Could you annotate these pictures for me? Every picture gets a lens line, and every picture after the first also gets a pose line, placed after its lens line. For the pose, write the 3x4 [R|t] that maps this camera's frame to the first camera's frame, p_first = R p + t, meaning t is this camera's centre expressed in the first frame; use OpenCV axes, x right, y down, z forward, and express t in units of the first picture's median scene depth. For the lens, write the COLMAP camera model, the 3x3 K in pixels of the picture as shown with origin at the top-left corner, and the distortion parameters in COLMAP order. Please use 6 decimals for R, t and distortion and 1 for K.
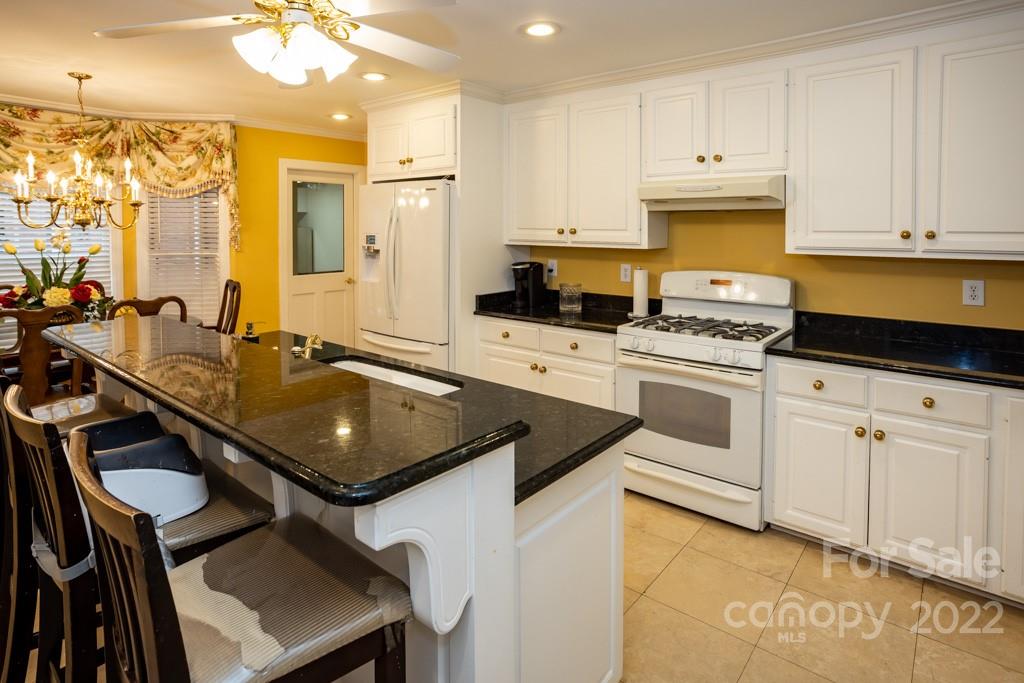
lens RADIAL K [[548.4, 0, 521.2], [0, 548.4, 336.5], [0, 0, 1]] dist [-0.008143, 0.004817]
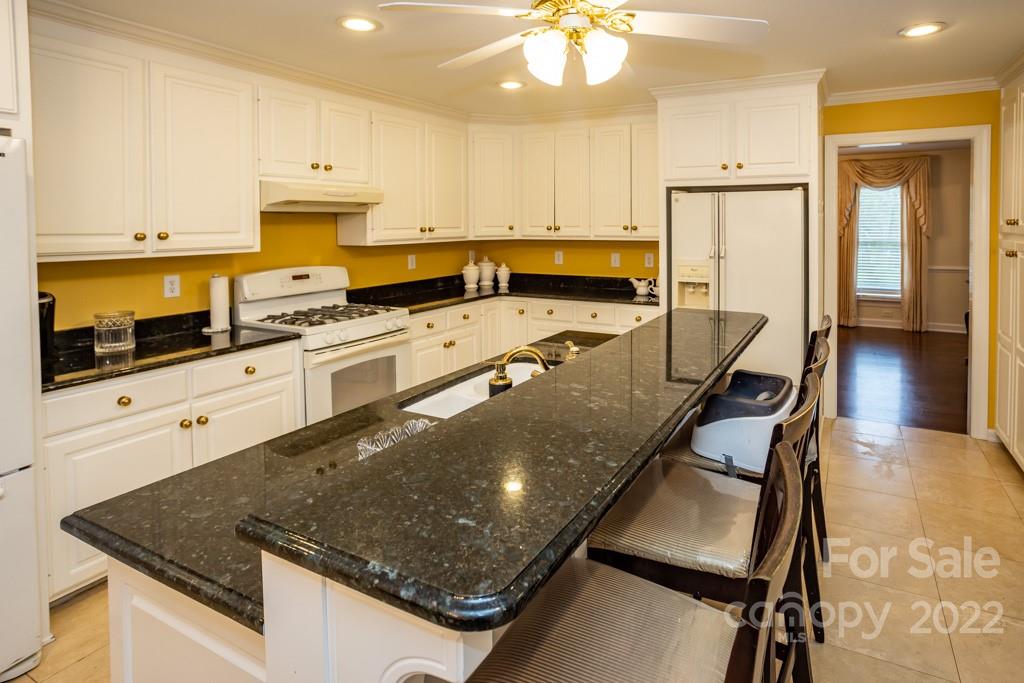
lens RADIAL K [[548.4, 0, 565.9], [0, 548.4, 385.0], [0, 0, 1]] dist [-0.008143, 0.004817]
pose [[-0.195315, -0.276355, 0.941000, -0.775952], [0.204718, 0.926855, 0.314692, -0.123379], [-0.959136, 0.254104, -0.124454, 0.609230]]
